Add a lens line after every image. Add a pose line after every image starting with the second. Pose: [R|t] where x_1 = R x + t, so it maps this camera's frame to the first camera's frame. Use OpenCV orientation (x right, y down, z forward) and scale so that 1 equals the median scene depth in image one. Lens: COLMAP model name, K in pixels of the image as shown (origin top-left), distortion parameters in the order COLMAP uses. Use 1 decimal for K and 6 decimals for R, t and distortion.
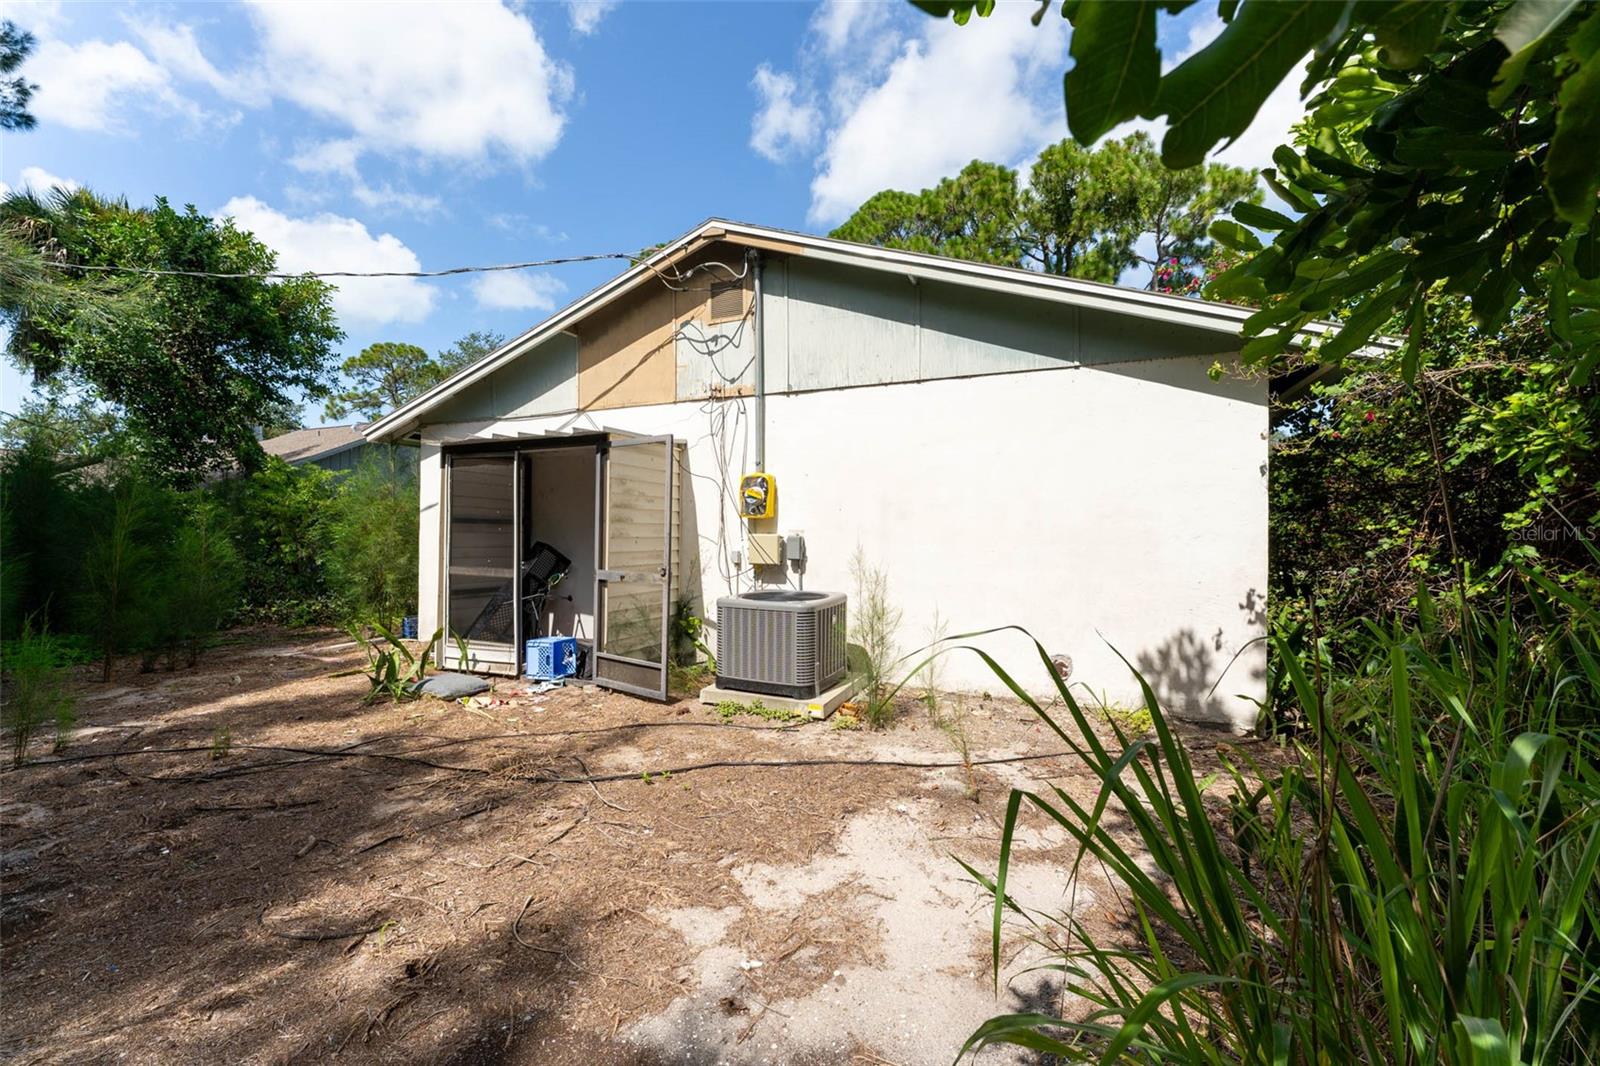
lens RADIAL K [[646.4, 0, 797.8], [0, 646.4, 534.0], [0, 0, 1]] dist [-0.002376, -0.000198]
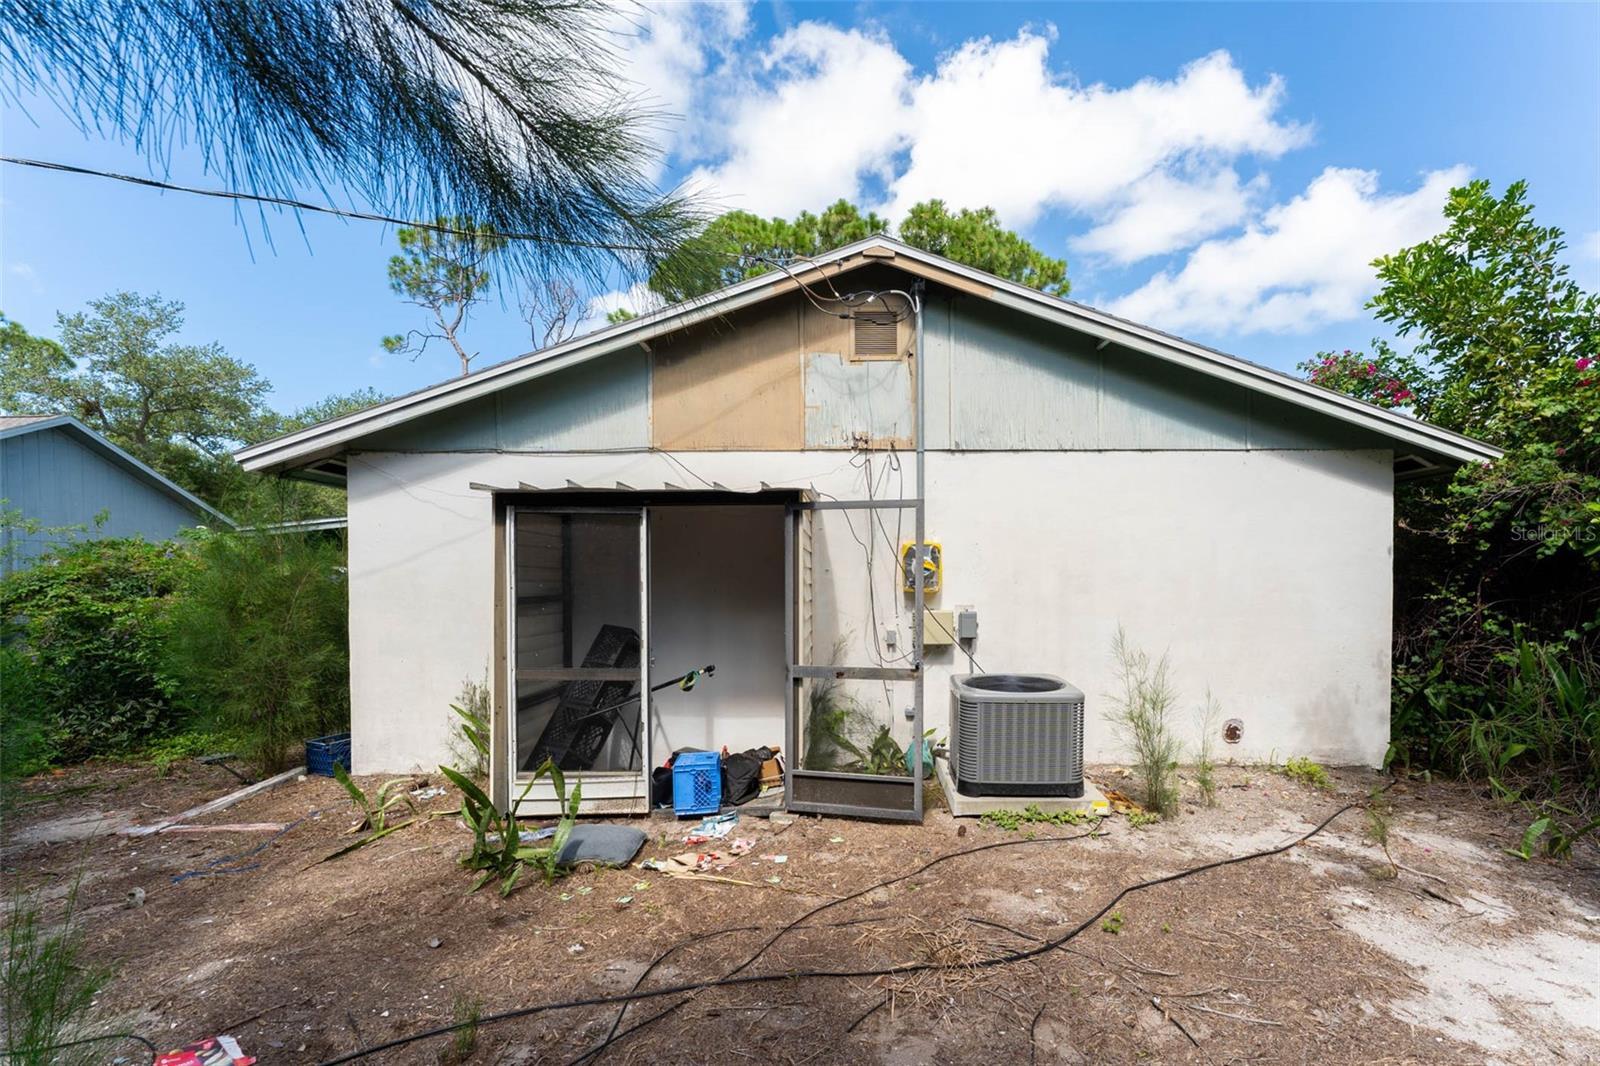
lens RADIAL K [[678.0, 0, 799.9], [0, 678.0, 588.9], [0, 0, 1]] dist [-0.002290, -0.000276]
pose [[0.912168, -0.018317, 0.409408, -0.586461], [0.008657, 0.999639, 0.025435, -0.053259], [-0.409726, -0.019656, 0.911997, 0.230658]]
